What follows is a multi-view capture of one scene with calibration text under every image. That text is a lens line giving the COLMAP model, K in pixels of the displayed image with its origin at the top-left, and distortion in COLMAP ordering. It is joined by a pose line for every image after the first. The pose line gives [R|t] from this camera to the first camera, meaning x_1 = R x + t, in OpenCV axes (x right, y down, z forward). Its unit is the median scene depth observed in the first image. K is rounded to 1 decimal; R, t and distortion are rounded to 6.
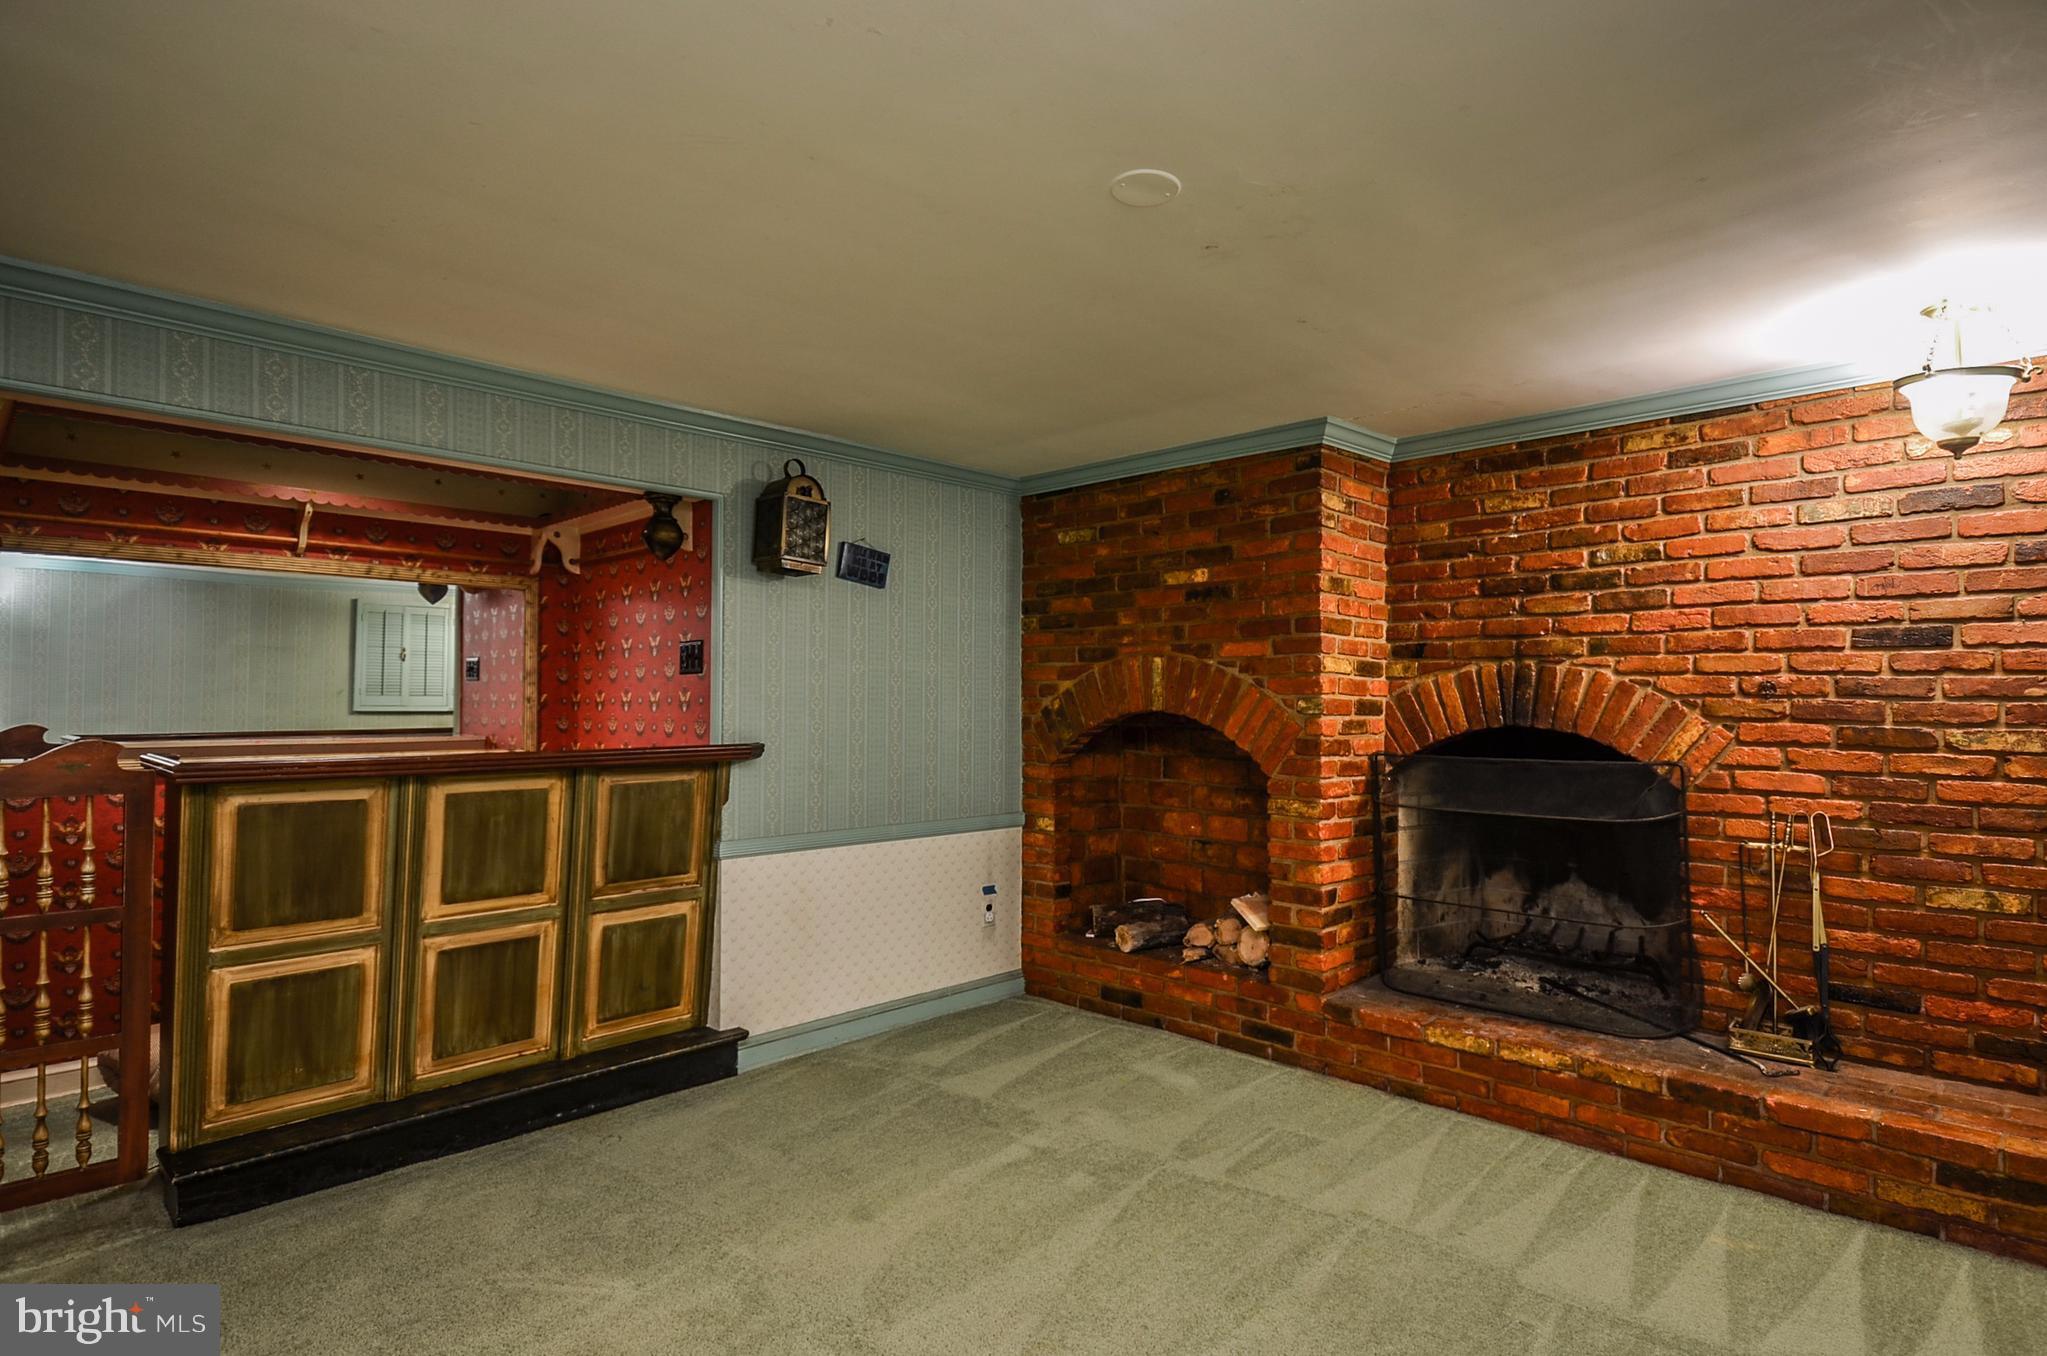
lens RADIAL K [[1072.2, 0, 1025.3], [0, 1072.2, 686.5], [0, 0, 1]] dist [0.006825, -0.000191]
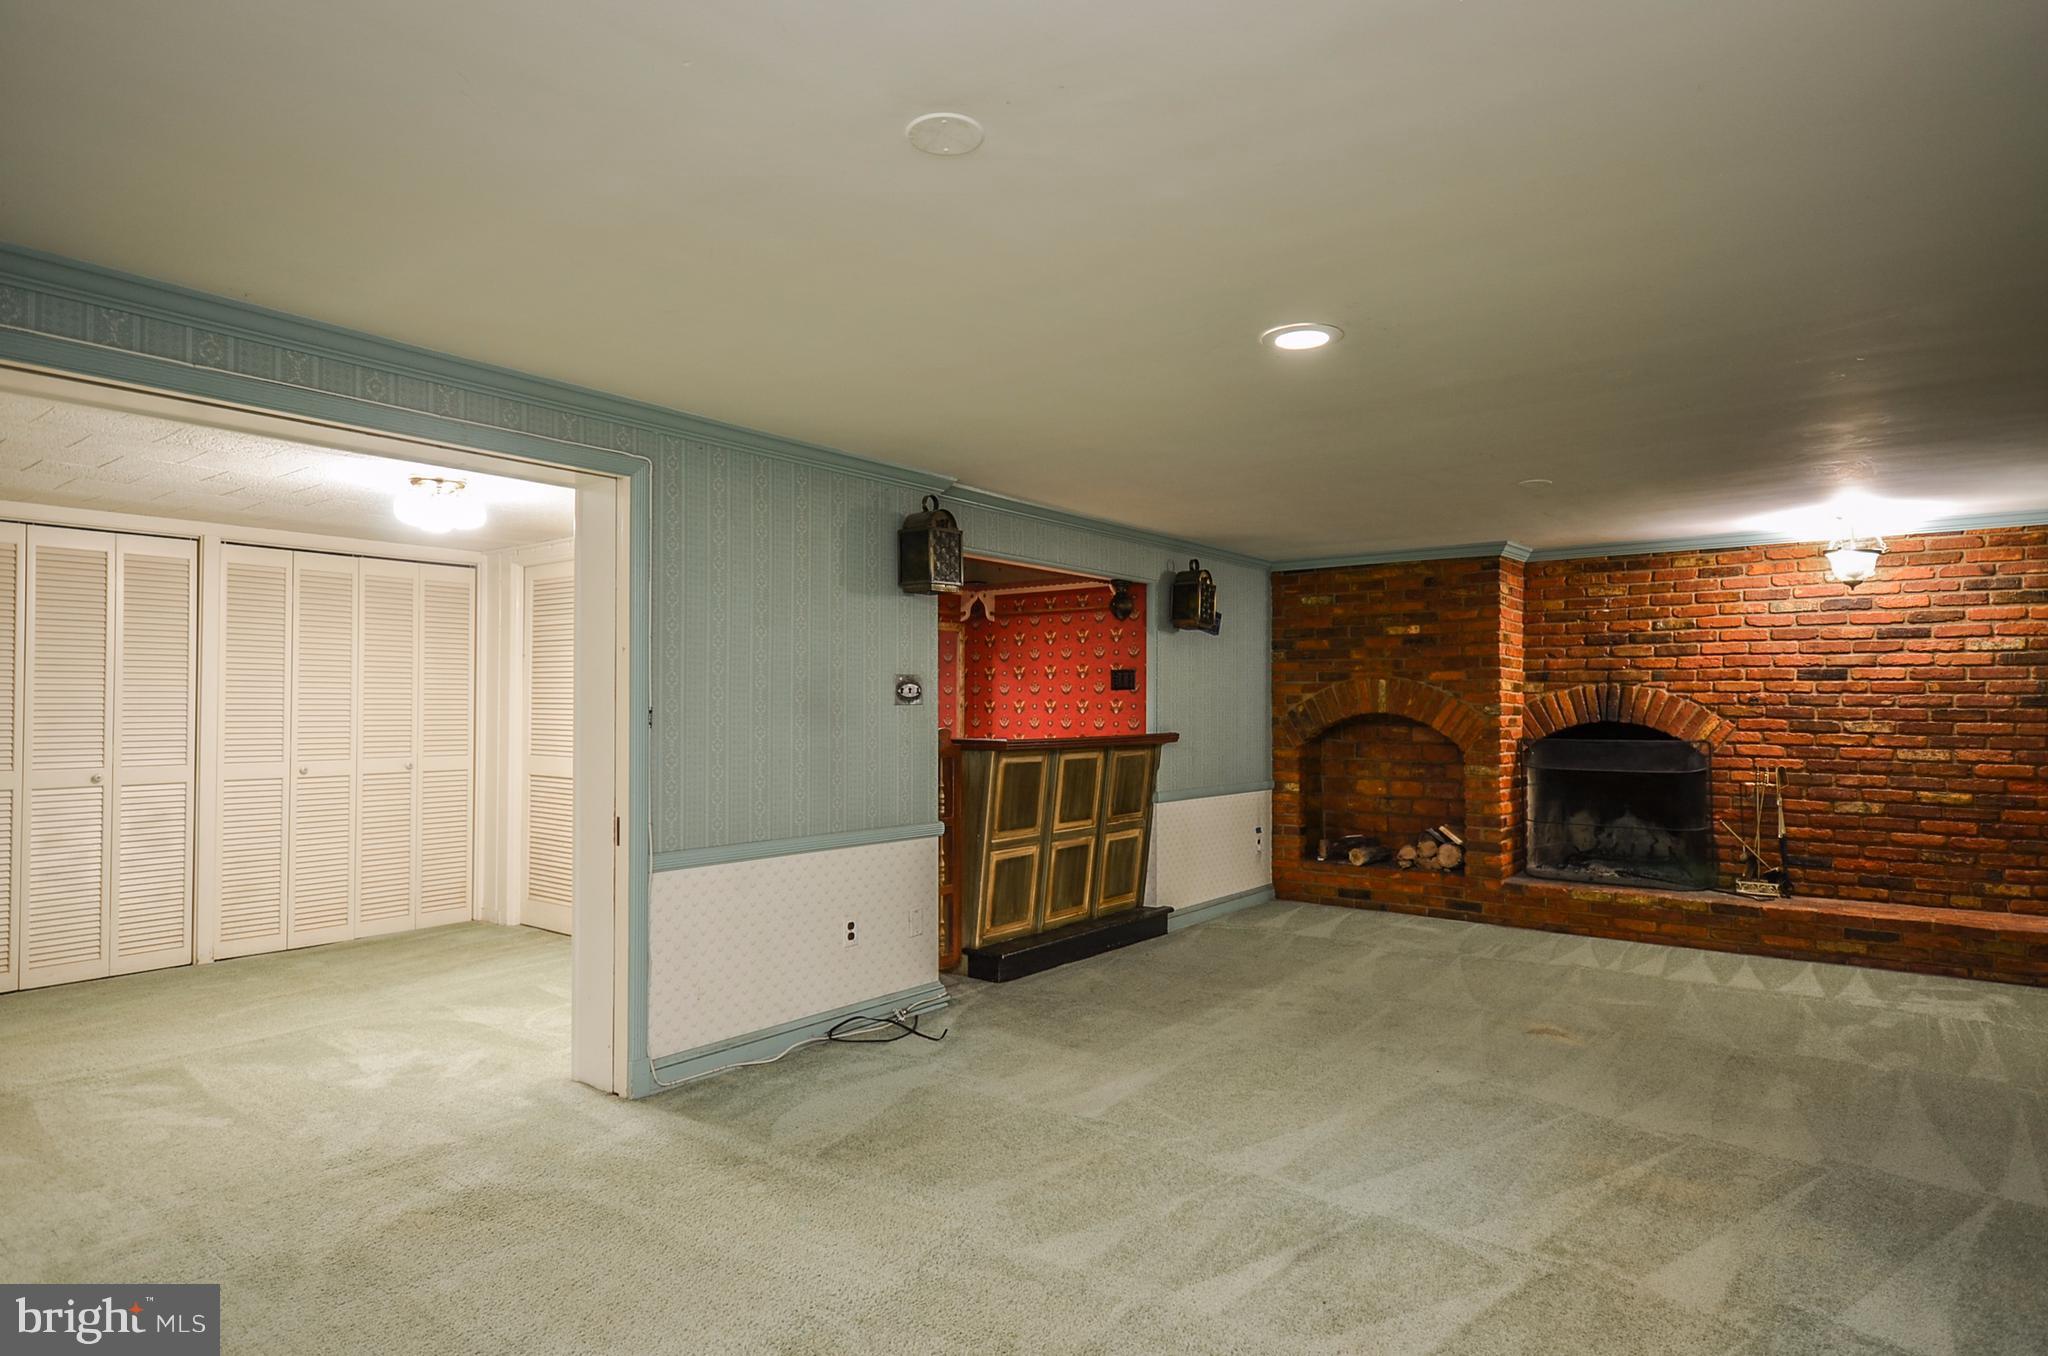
lens RADIAL K [[1133.7, 0, 1027.0], [0, 1133.7, 686.1], [0, 0, 1]] dist [0.017813, 0.002899]
pose [[0.992820, 0.001892, 0.119601, -0.732753], [-0.001513, 0.999994, -0.003266, -0.013067], [-0.119607, 0.003061, 0.992817, -0.748983]]
